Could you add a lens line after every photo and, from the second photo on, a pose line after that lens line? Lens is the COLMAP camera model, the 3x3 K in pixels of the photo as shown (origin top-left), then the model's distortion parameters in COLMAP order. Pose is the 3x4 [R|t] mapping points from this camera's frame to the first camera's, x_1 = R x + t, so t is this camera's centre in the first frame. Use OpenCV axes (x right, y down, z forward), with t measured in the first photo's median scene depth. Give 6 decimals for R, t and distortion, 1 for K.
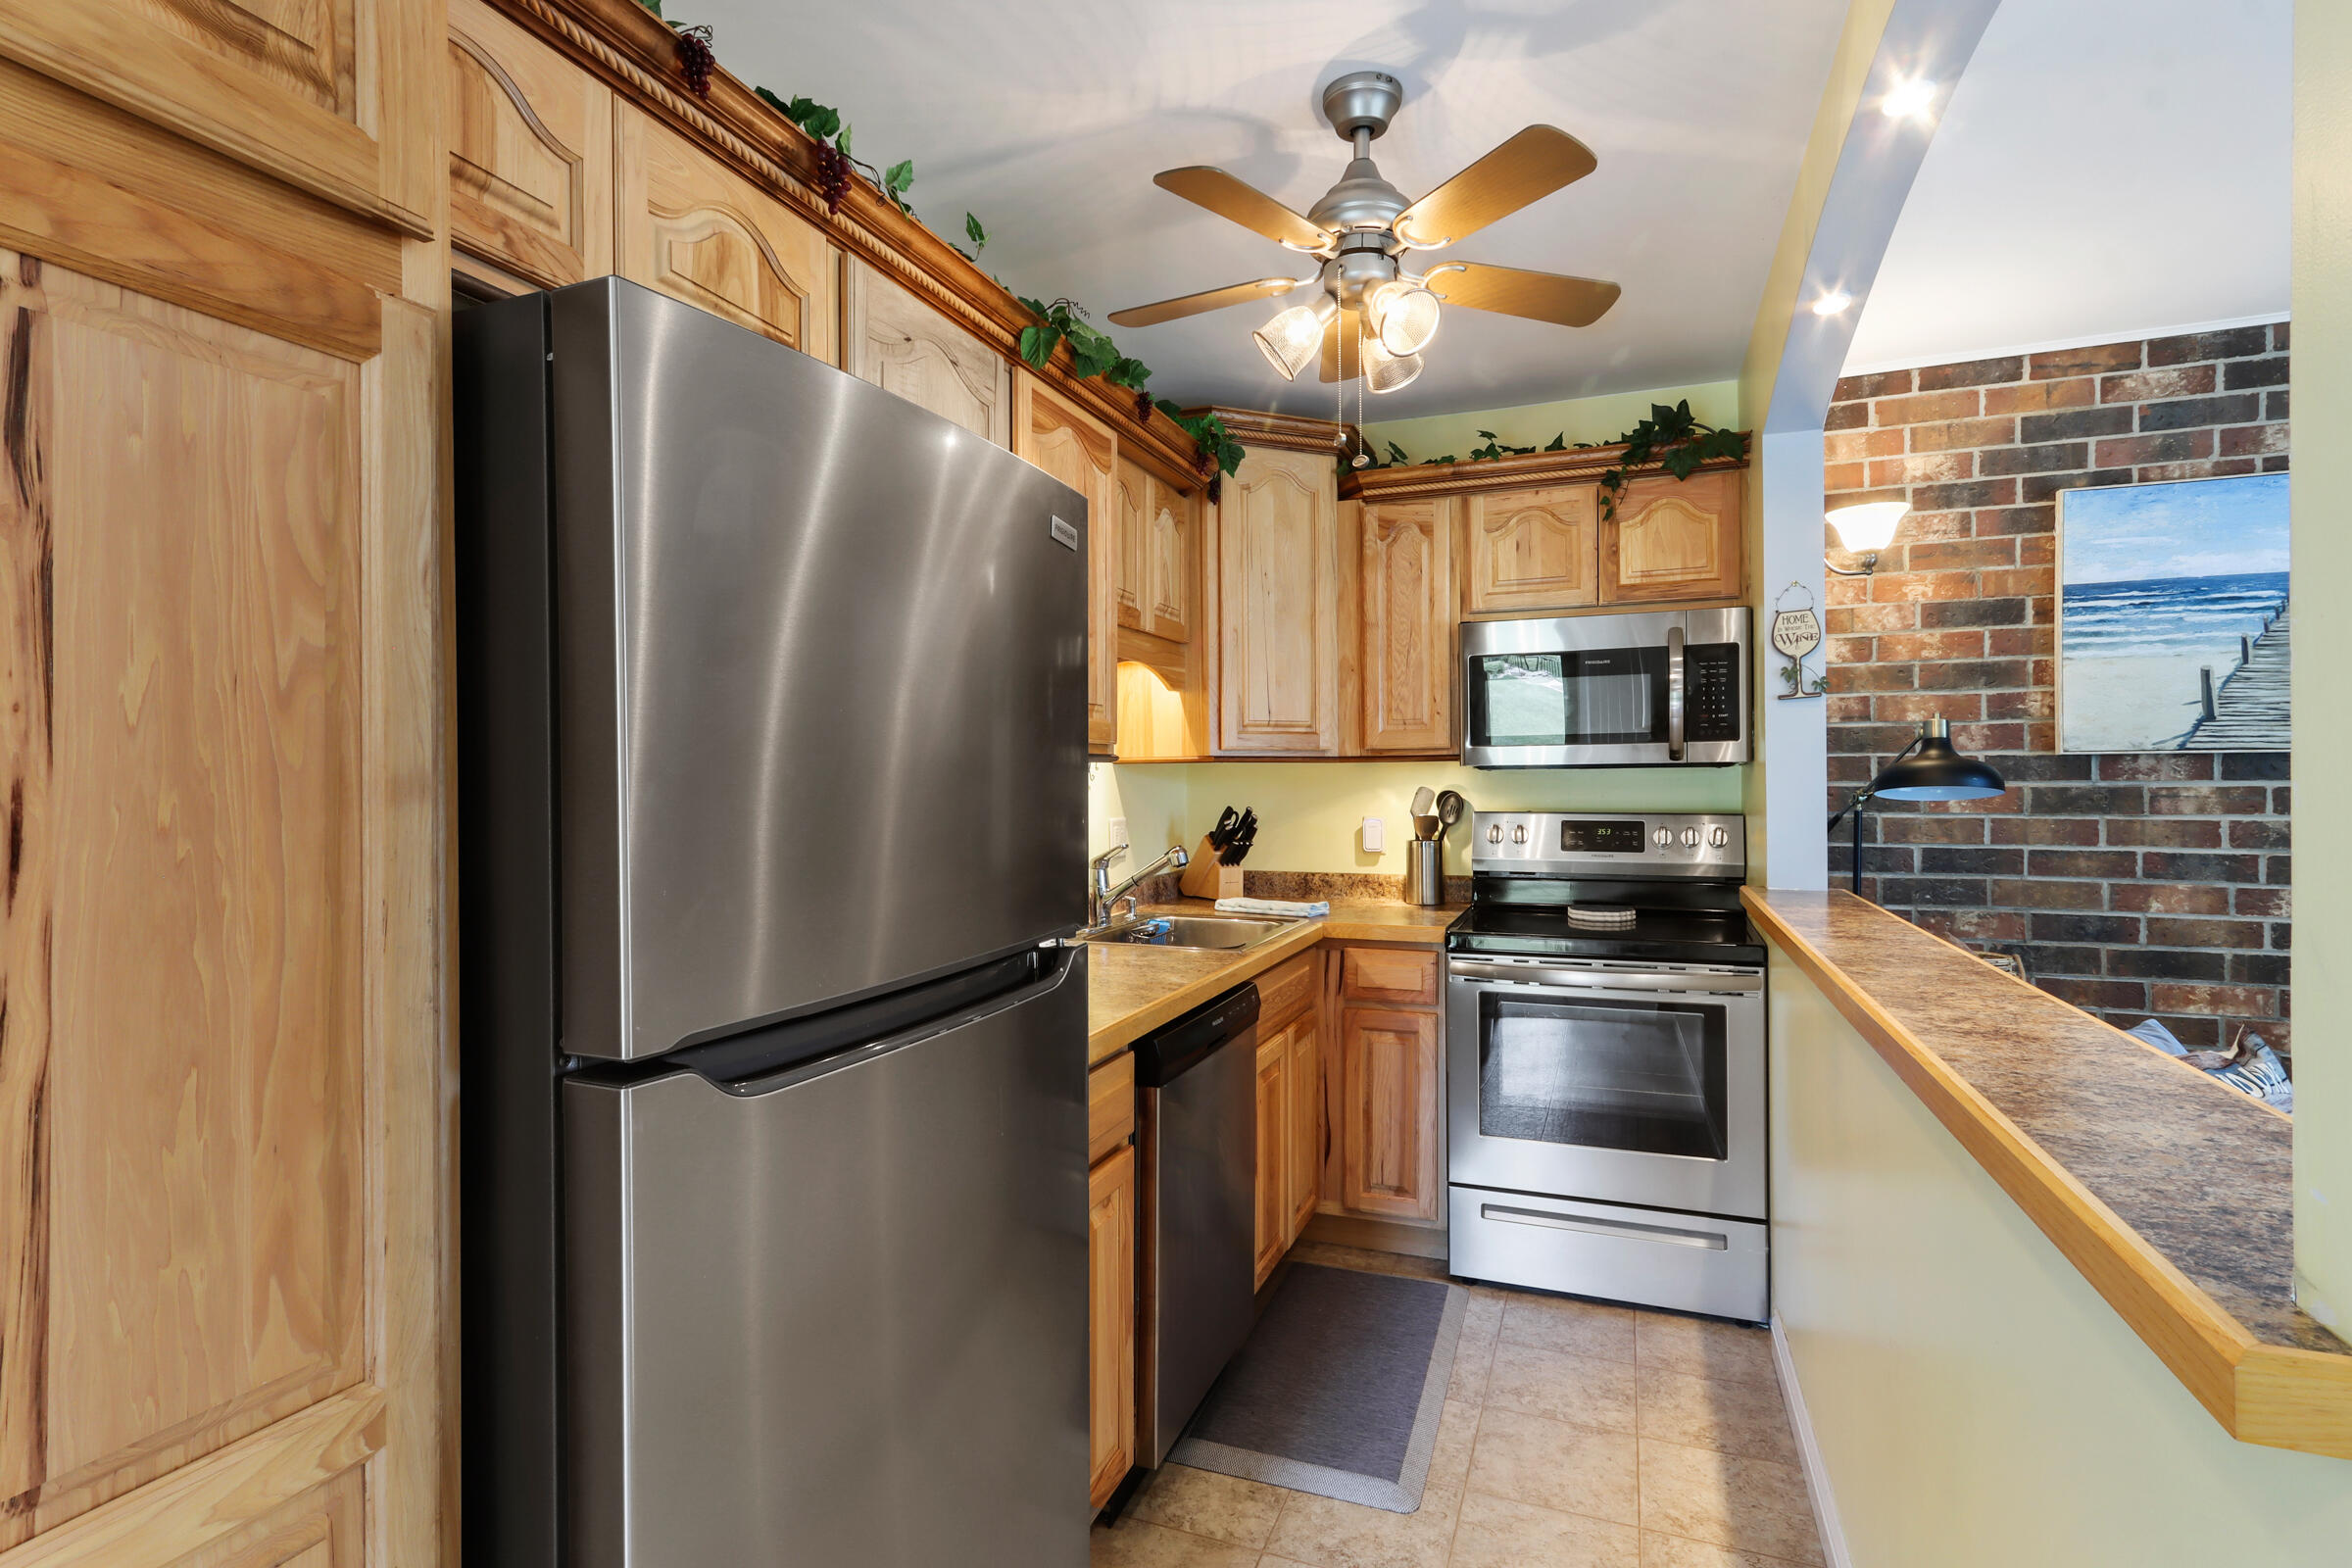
lens RADIAL K [[1126.2, 0, 1164.6], [0, 1126.2, 788.6], [0, 0, 1]] dist [0.002794, 0.000519]
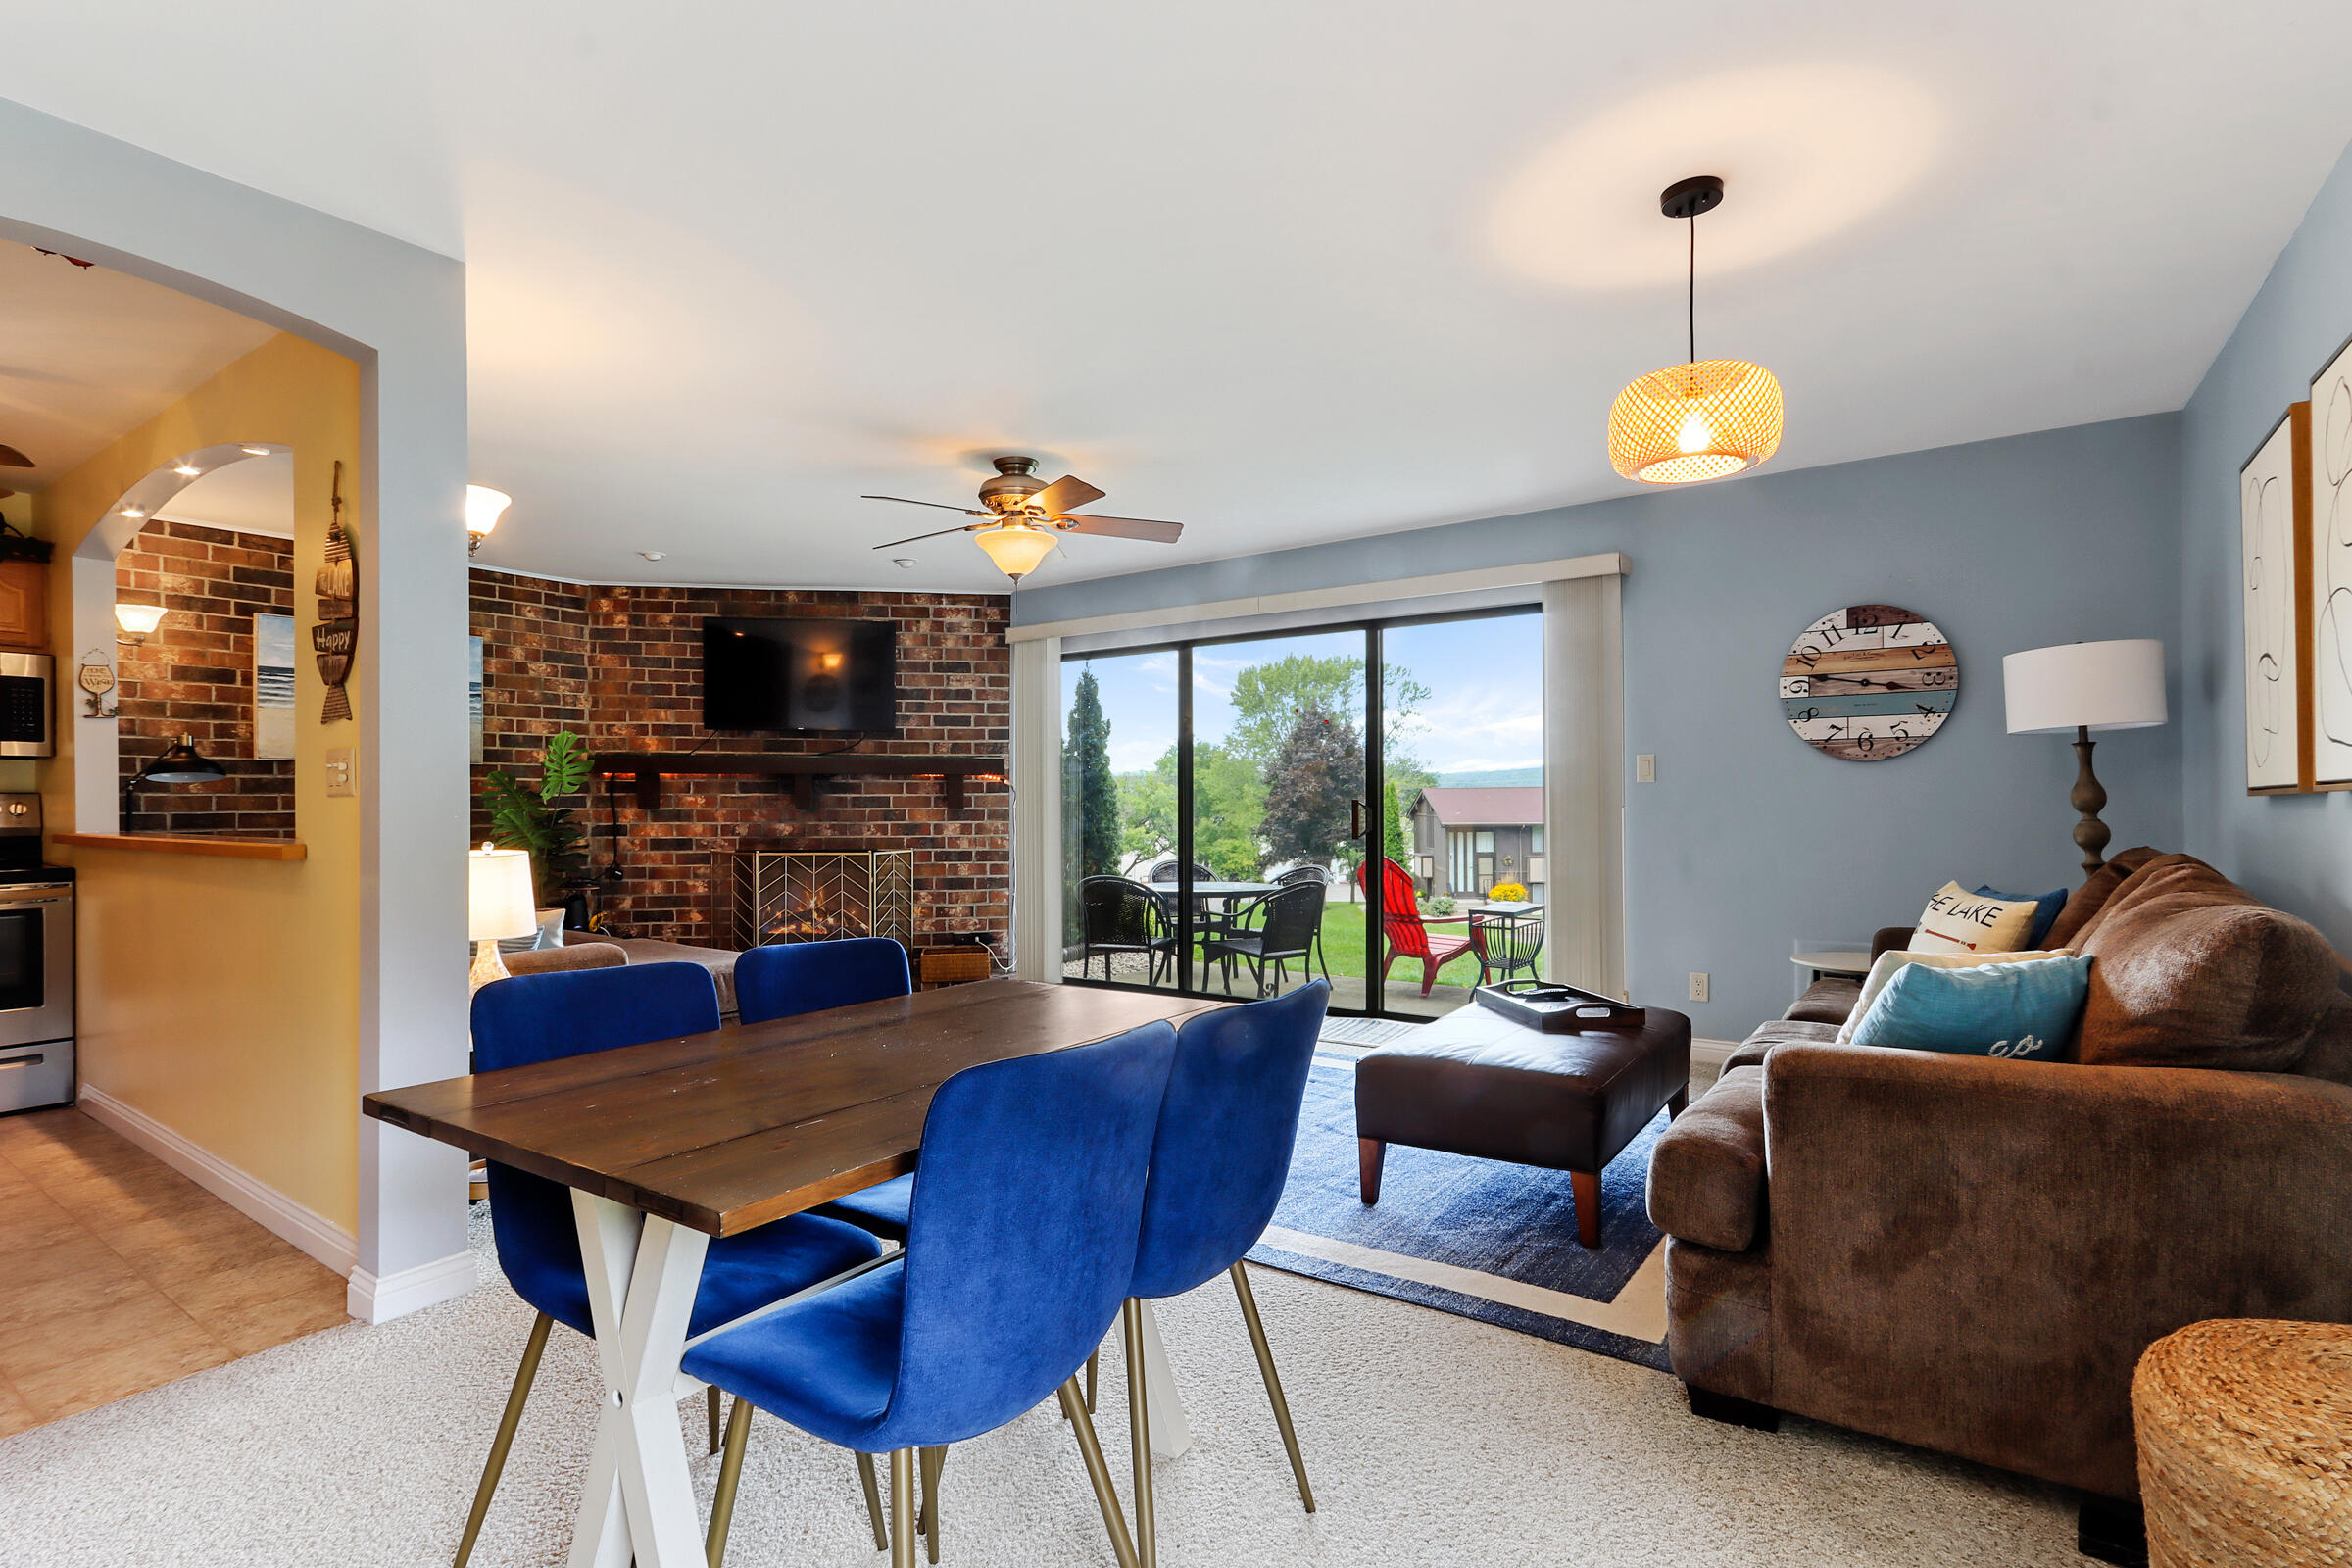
lens RADIAL K [[1126.2, 0, 1162.1], [0, 1126.2, 795.1], [0, 0, 1]] dist [0.002794, 0.000519]
pose [[0.225929, 0.007826, 0.974112, -0.613033], [0.009127, 0.999907, -0.010150, 0.056452], [-0.974101, 0.011184, 0.225836, -0.788296]]
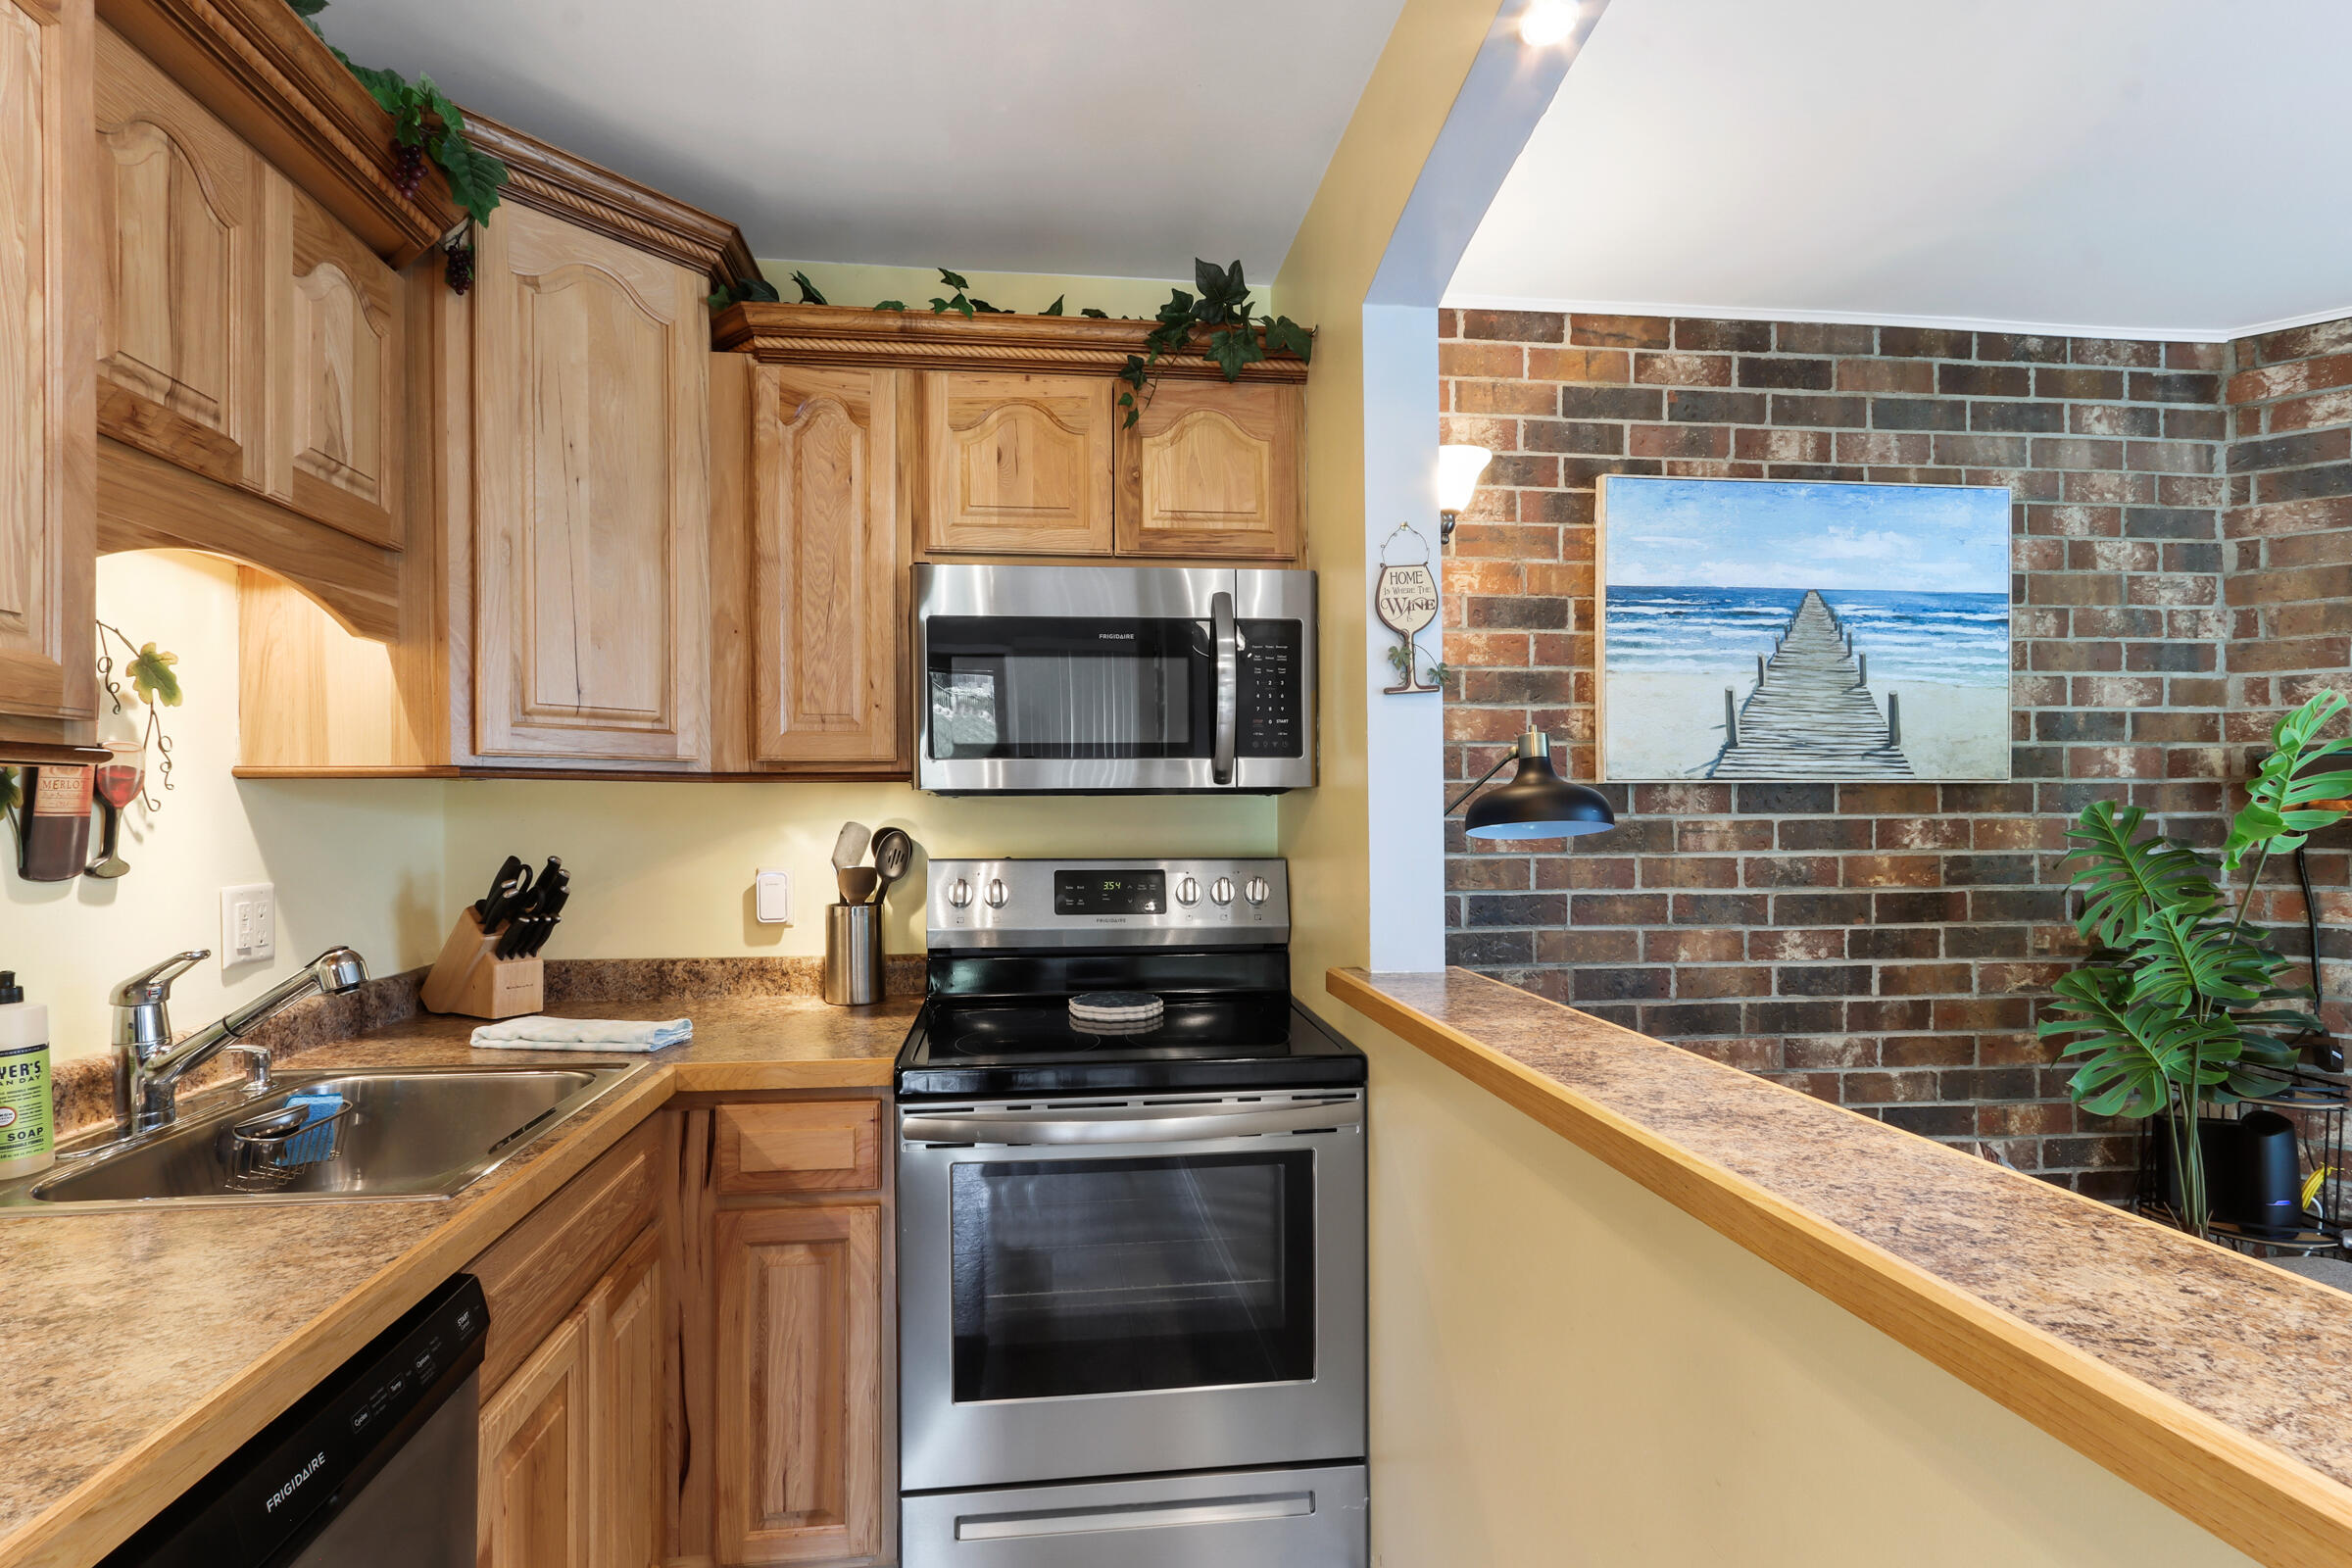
lens RADIAL K [[1126.2, 0, 1158.0], [0, 1126.2, 812.3], [0, 0, 1]] dist [0.002794, 0.000519]
pose [[0.875876, 0.001459, 0.482534, 0.081690], [0.002010, 0.999976, -0.006671, -0.002953], [-0.482532, 0.006813, 0.875852, 0.400117]]
